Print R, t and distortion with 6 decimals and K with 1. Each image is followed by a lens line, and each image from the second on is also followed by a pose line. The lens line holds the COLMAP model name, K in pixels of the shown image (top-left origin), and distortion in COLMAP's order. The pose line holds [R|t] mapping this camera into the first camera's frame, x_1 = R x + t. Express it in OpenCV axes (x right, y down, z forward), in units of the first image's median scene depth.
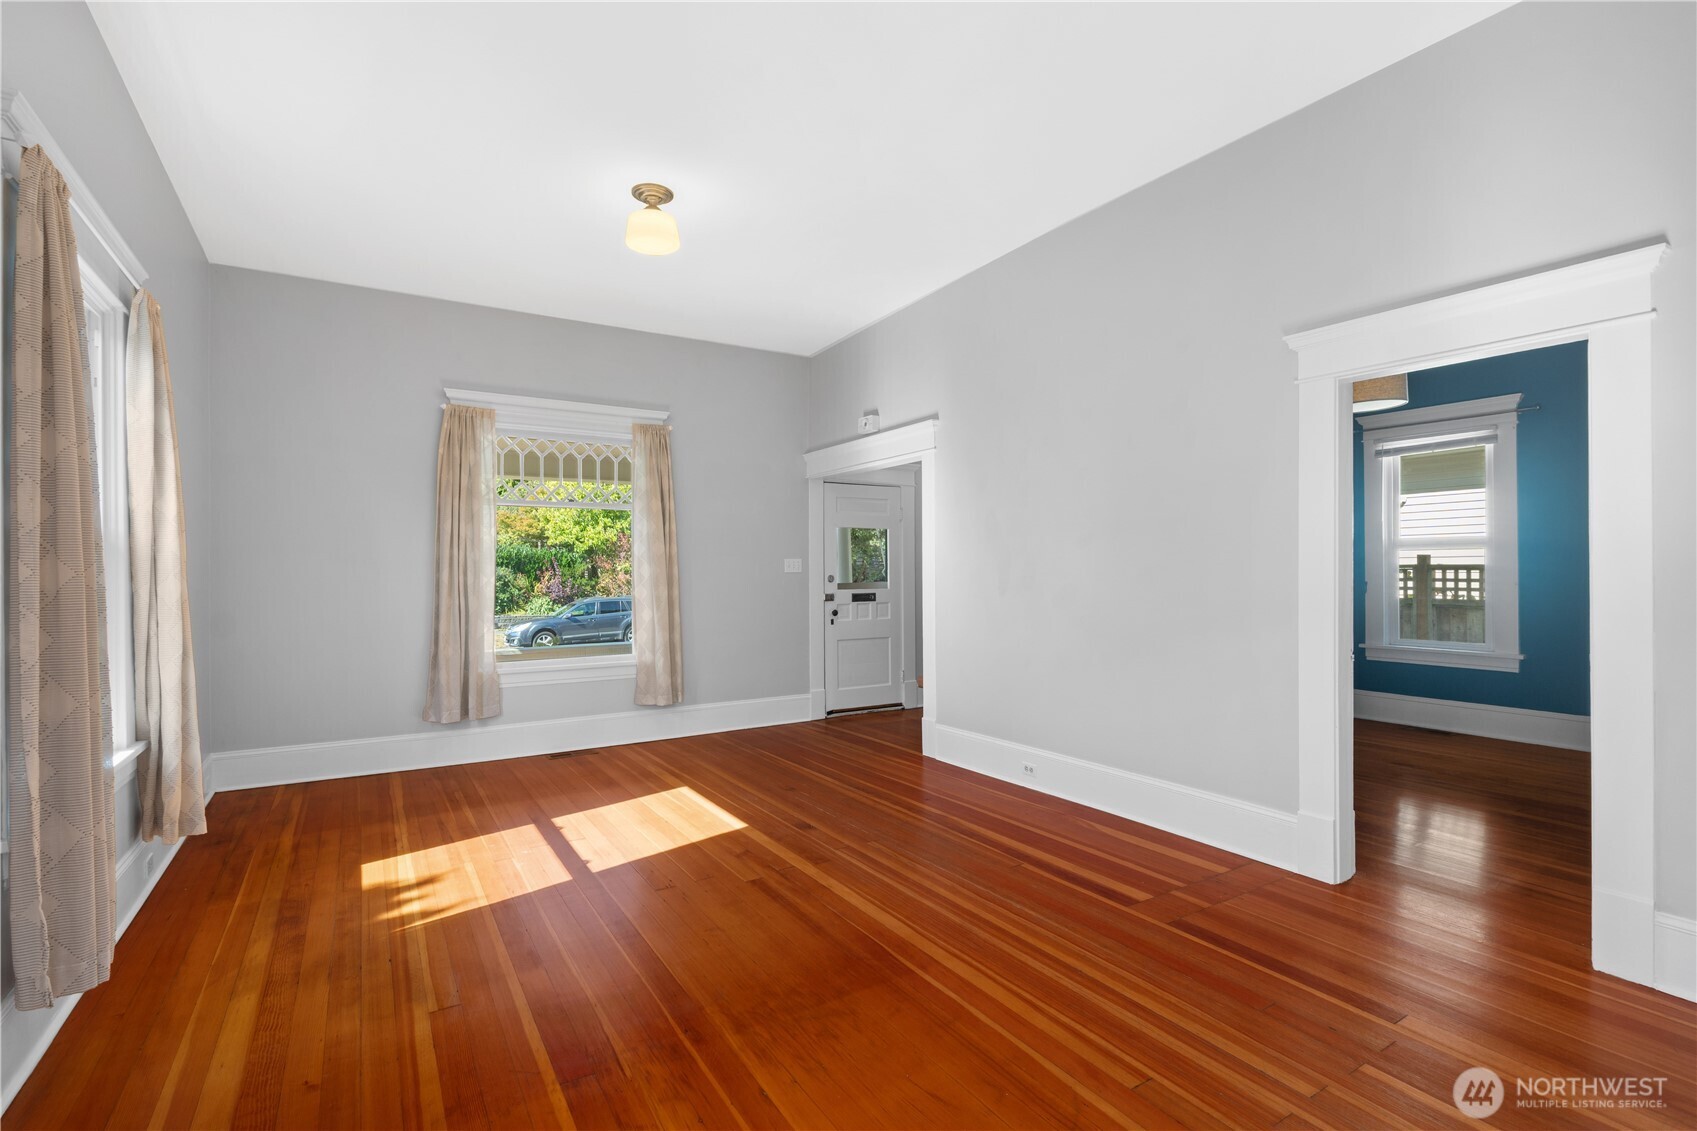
lens RADIAL K [[796.7, 0, 856.4], [0, 796.7, 571.7], [0, 0, 1]] dist [-0.006542, 0.000172]
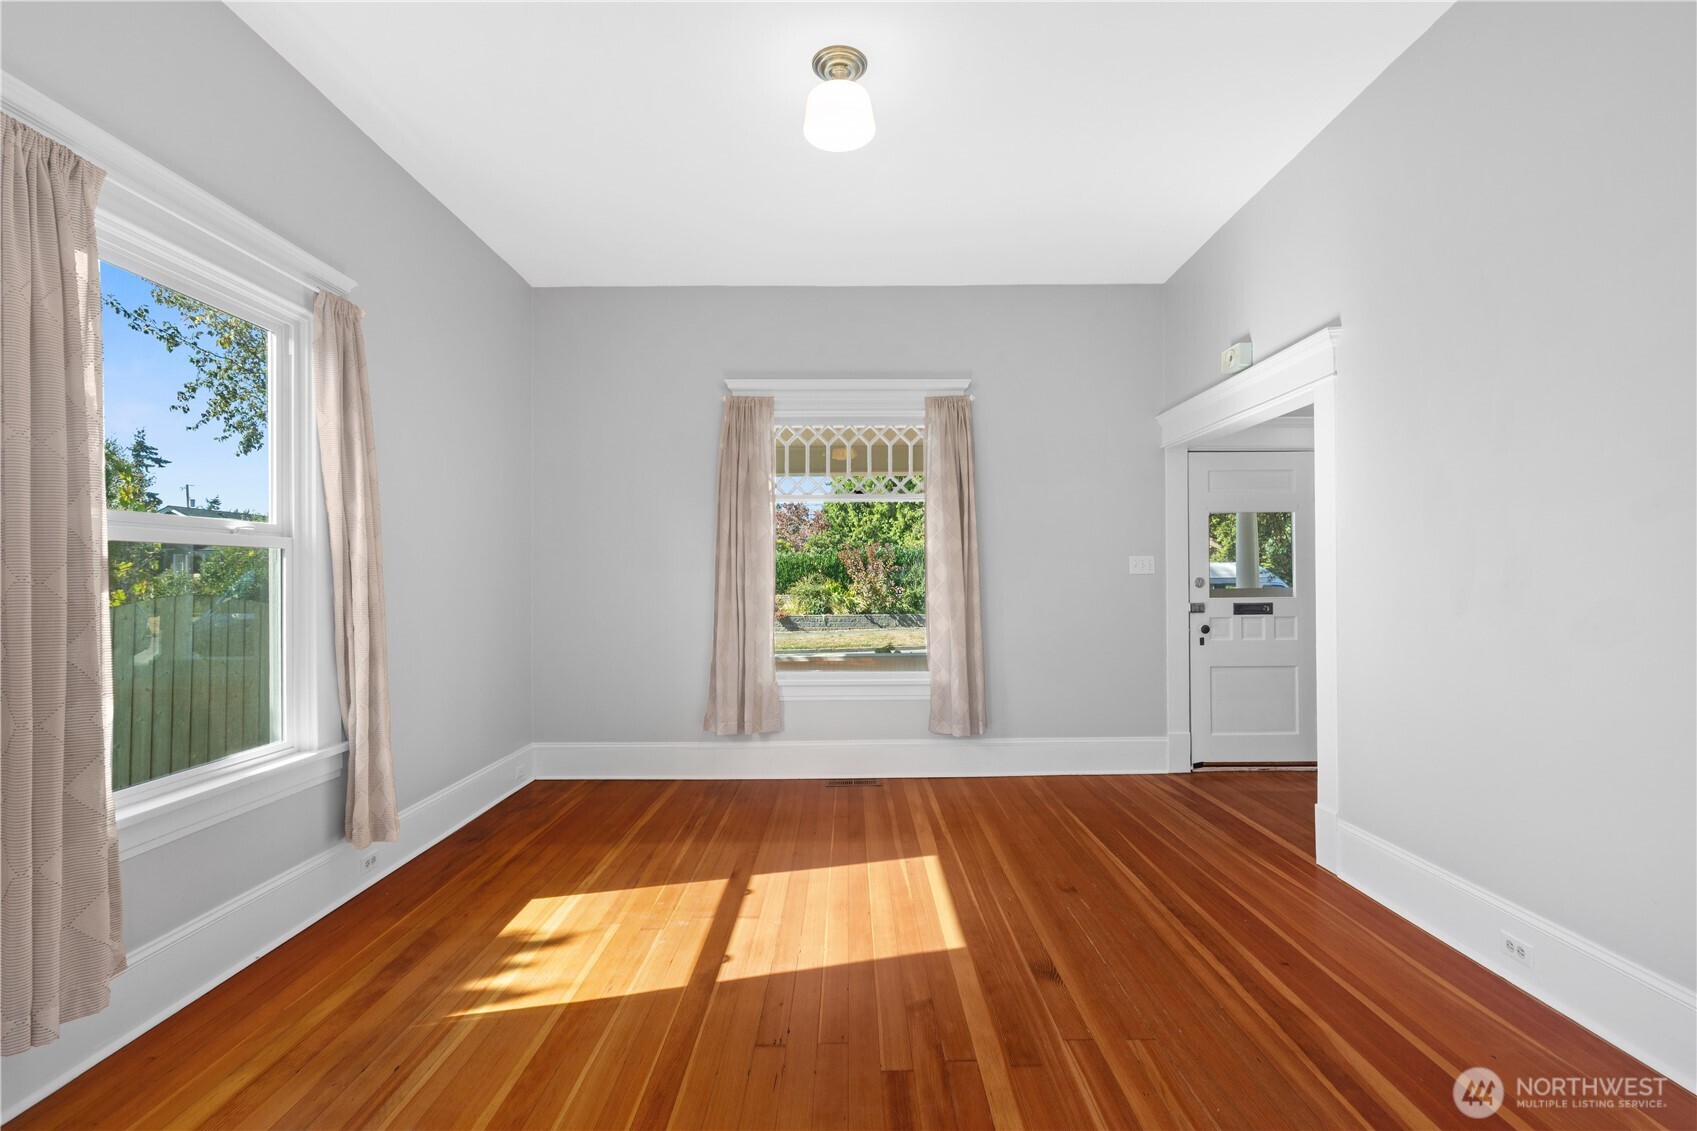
lens RADIAL K [[783.8, 0, 851.0], [0, 783.8, 572.1], [0, 0, 1]] dist [-0.007235, 0.000383]
pose [[0.847694, -0.002286, -0.530481, 0.128896], [0.001719, 0.999997, -0.001562, -0.000321], [0.530483, 0.000413, 0.847696, 0.363372]]
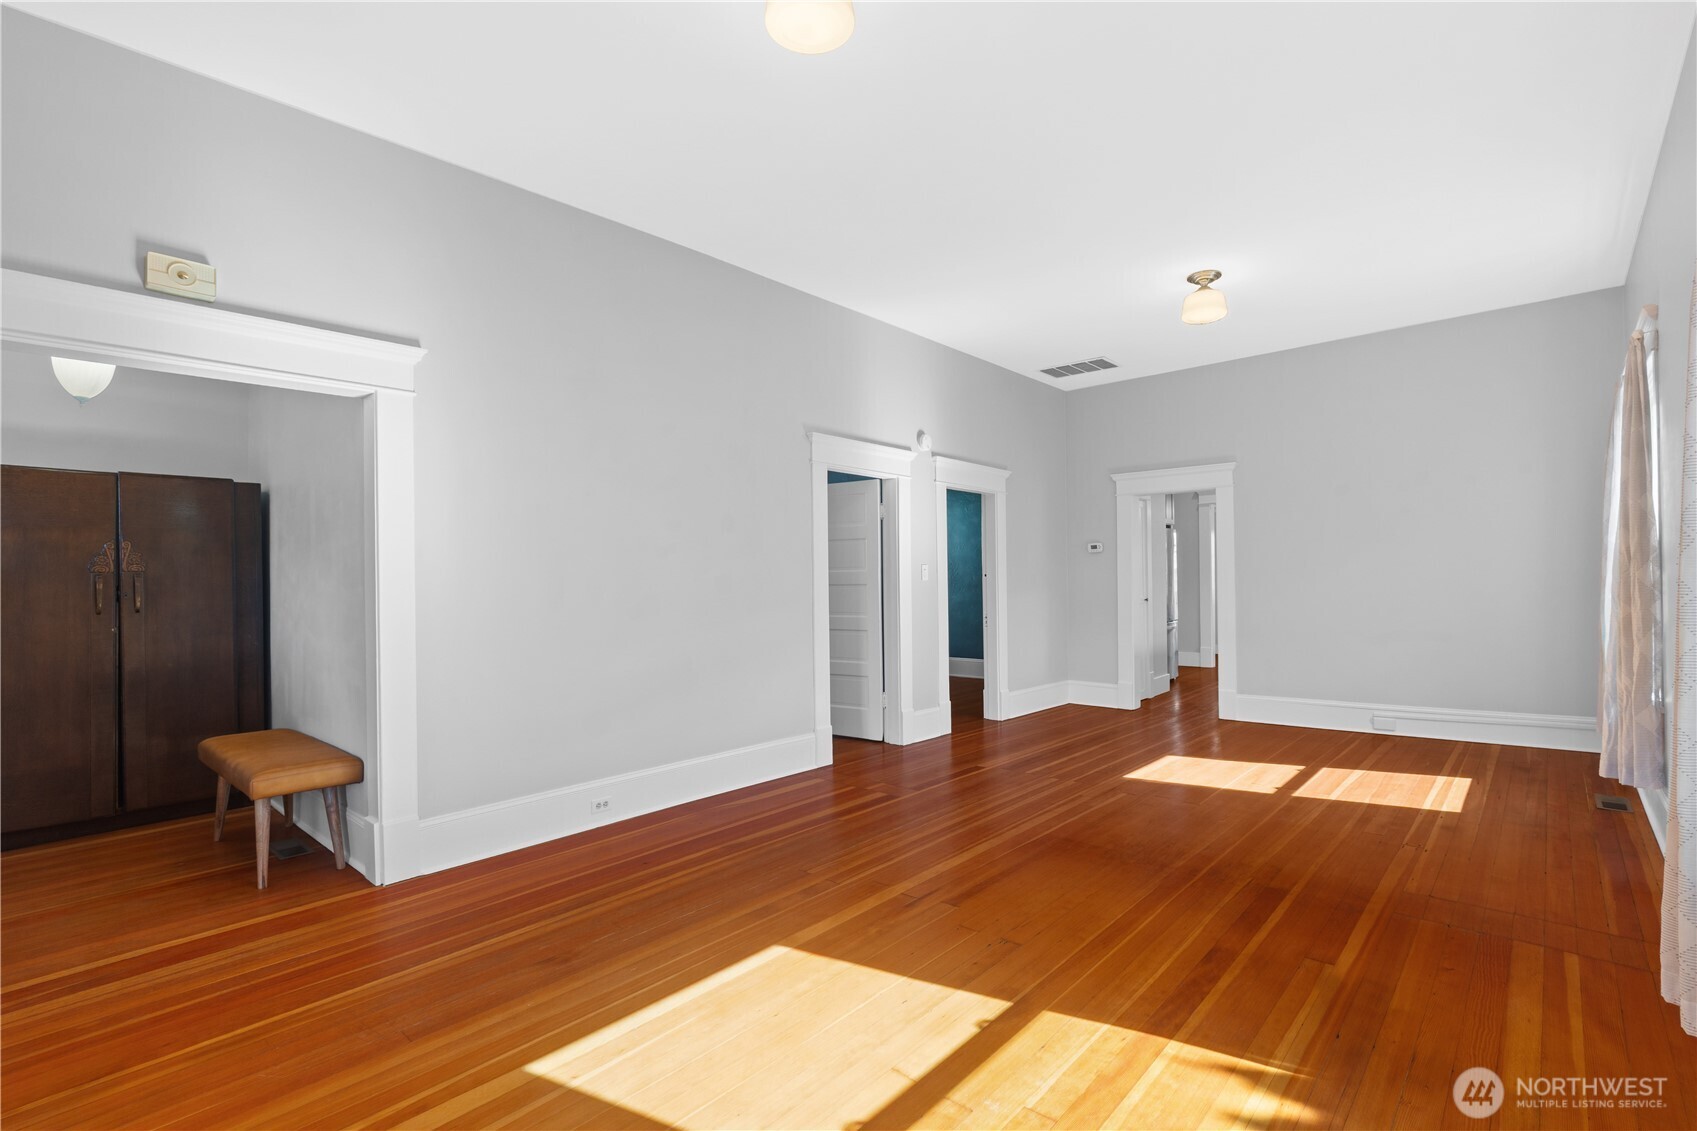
lens RADIAL K [[780.0, 0, 858.1], [0, 780.0, 574.1], [0, 0, 1]] dist [-0.009757, 0.000422]
pose [[-0.281688, 0.015137, 0.959387, -0.764513], [0.016624, 0.999802, -0.010894, 0.006475], [-0.959362, 0.012880, -0.281884, 1.059214]]
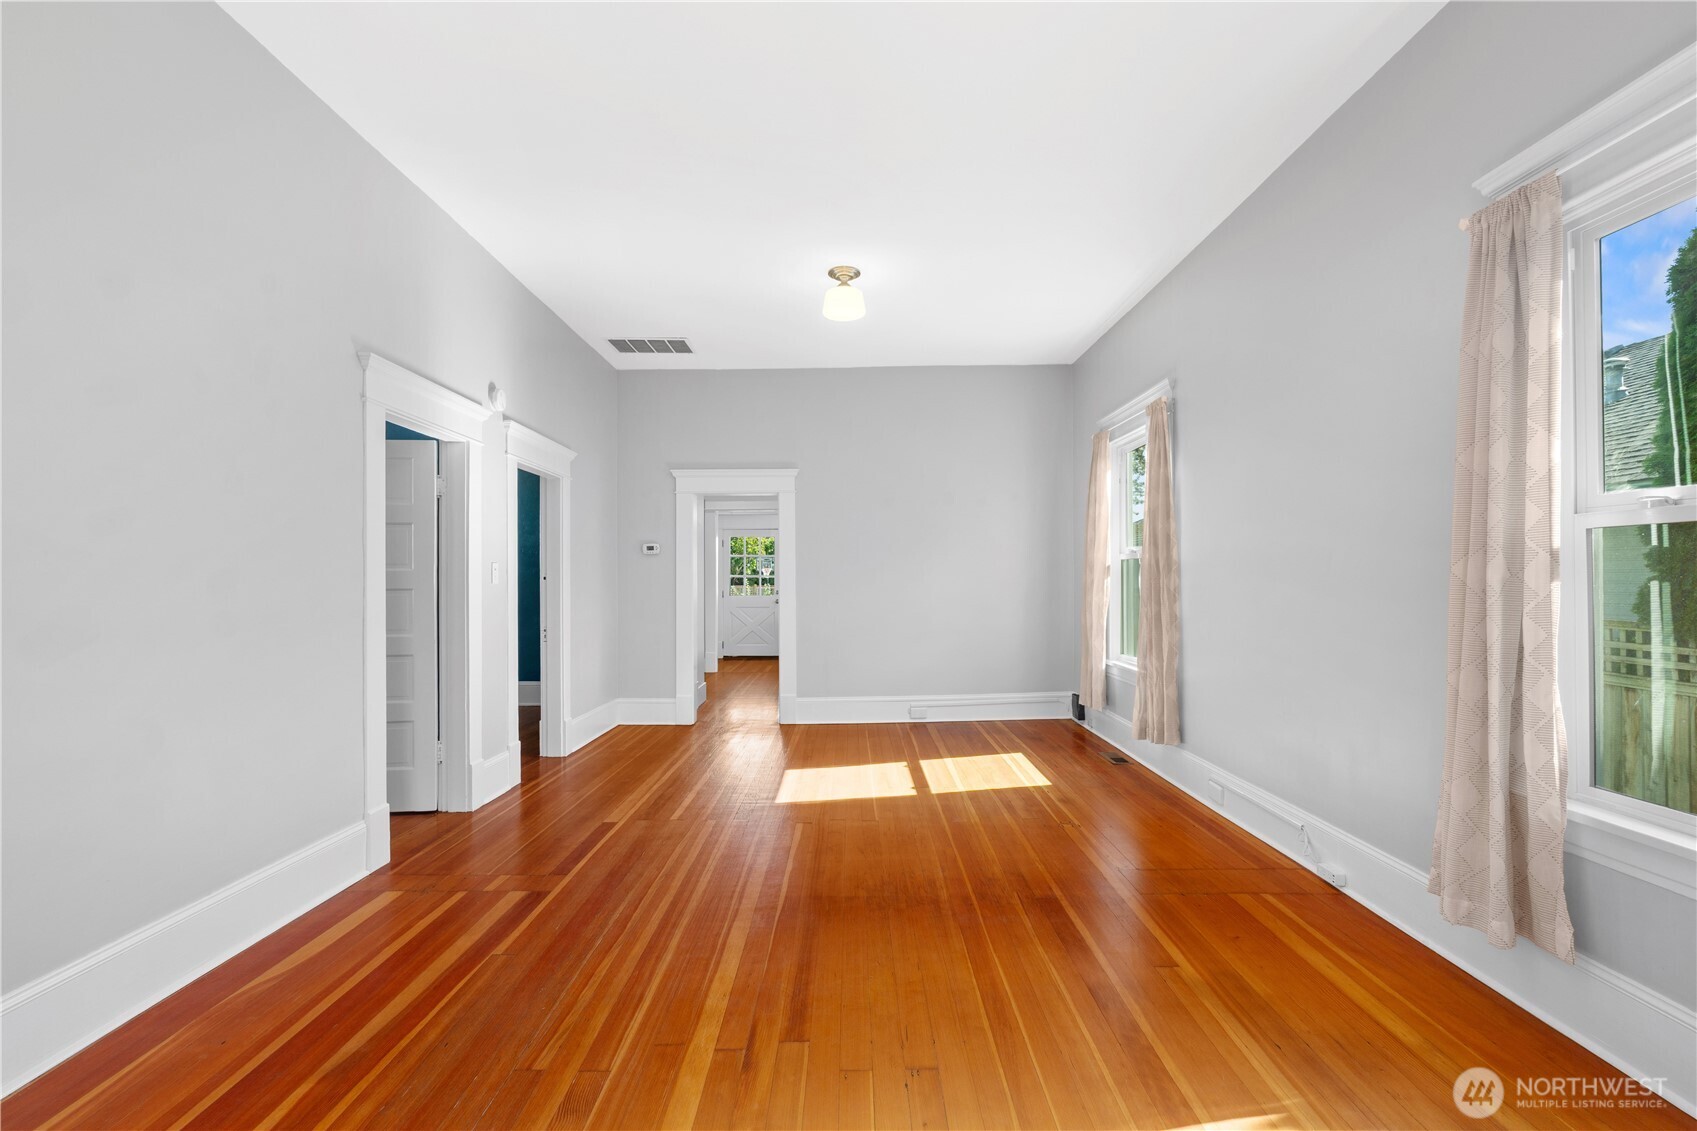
lens RADIAL K [[783.8, 0, 851.0], [0, 783.8, 572.1], [0, 0, 1]] dist [-0.007235, 0.000383]
pose [[-0.846502, 0.015640, 0.532156, -0.404496], [0.012144, 0.999876, -0.010070, 0.004977], [-0.532248, -0.002062, -0.846586, 1.189772]]
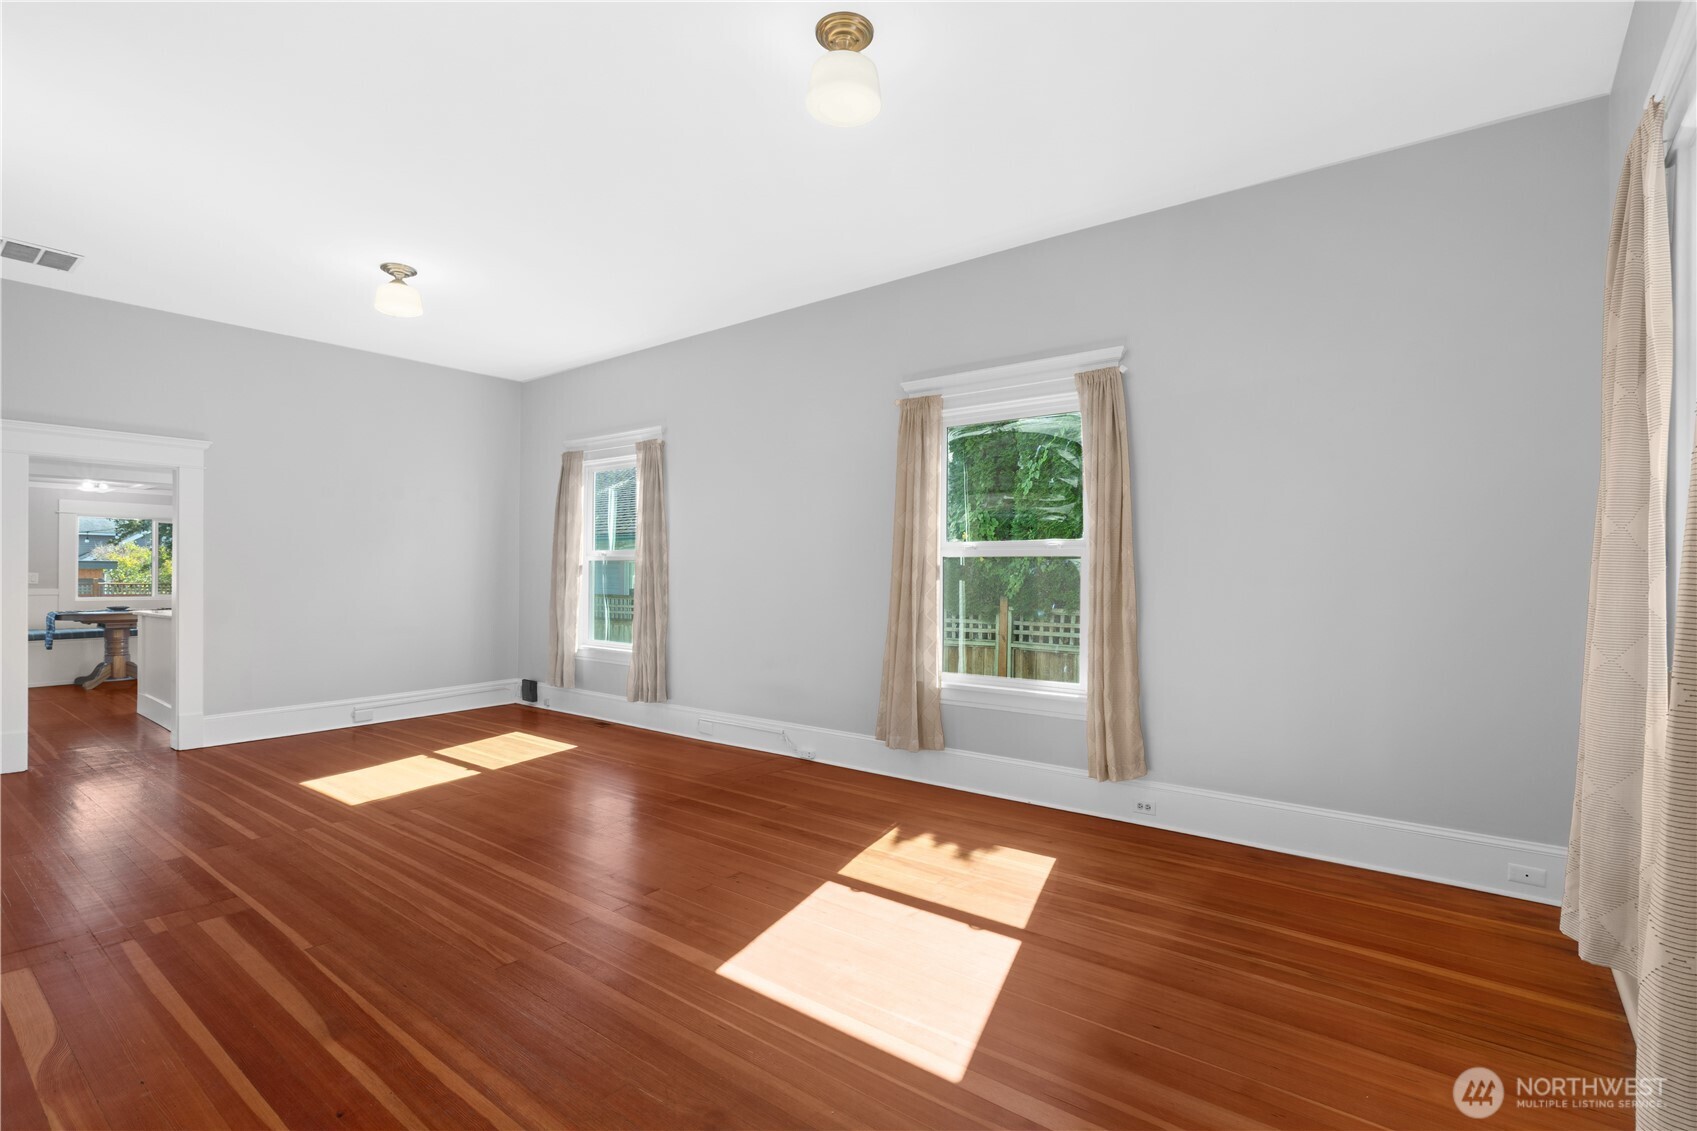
lens RADIAL K [[796.7, 0, 856.4], [0, 796.7, 571.7], [0, 0, 1]] dist [-0.006542, 0.000172]
pose [[-0.940579, -0.000803, -0.339574, -0.025903], [-0.000304, 0.999999, -0.001522, 0.000325], [0.339575, -0.001329, -0.940578, 1.555458]]
